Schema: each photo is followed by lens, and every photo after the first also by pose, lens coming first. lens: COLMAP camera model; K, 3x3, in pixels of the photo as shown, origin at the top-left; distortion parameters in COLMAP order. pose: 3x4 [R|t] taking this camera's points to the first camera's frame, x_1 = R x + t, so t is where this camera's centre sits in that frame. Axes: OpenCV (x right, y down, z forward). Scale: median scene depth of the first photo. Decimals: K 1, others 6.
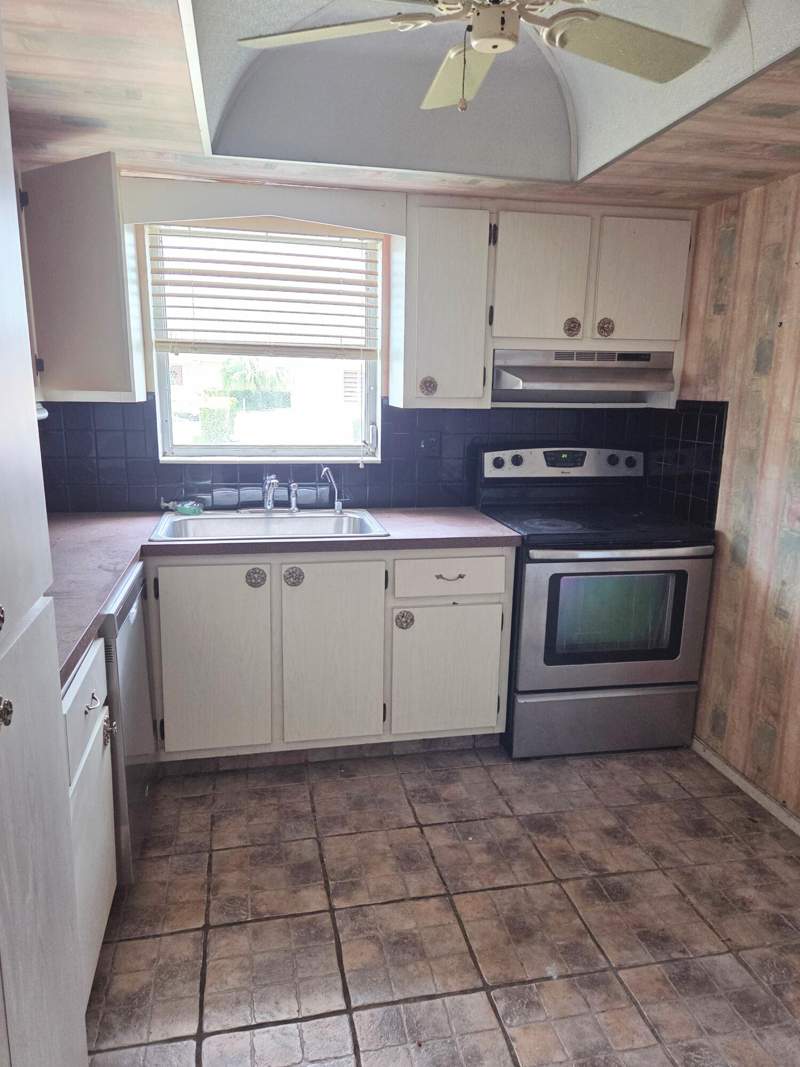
lens RADIAL K [[724.7, 0, 399.0], [0, 724.7, 534.4], [0, 0, 1]] dist [0.058938, -0.021053]
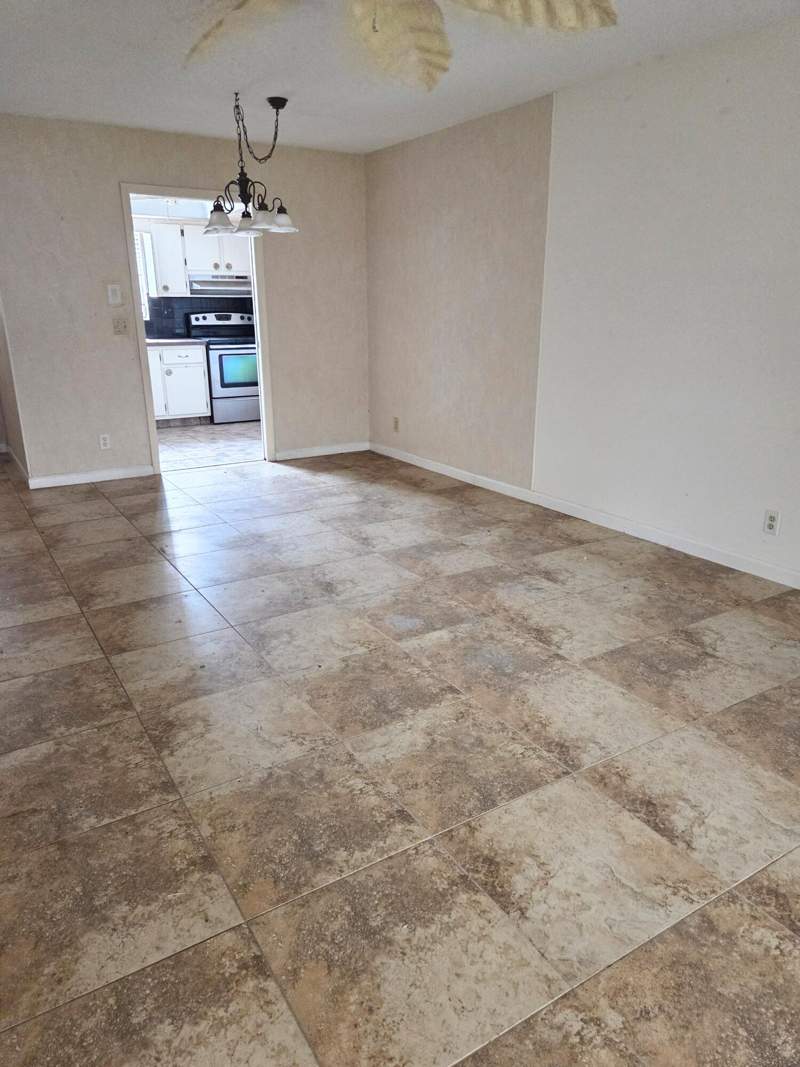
lens RADIAL K [[724.7, 0, 399.6], [0, 724.7, 536.6], [0, 0, 1]] dist [0.058938, -0.021053]
pose [[0.936189, -0.127344, 0.327618, -0.156422], [0.087782, 0.987235, 0.132893, 0.424950], [-0.340360, -0.095654, 0.935417, -1.953181]]
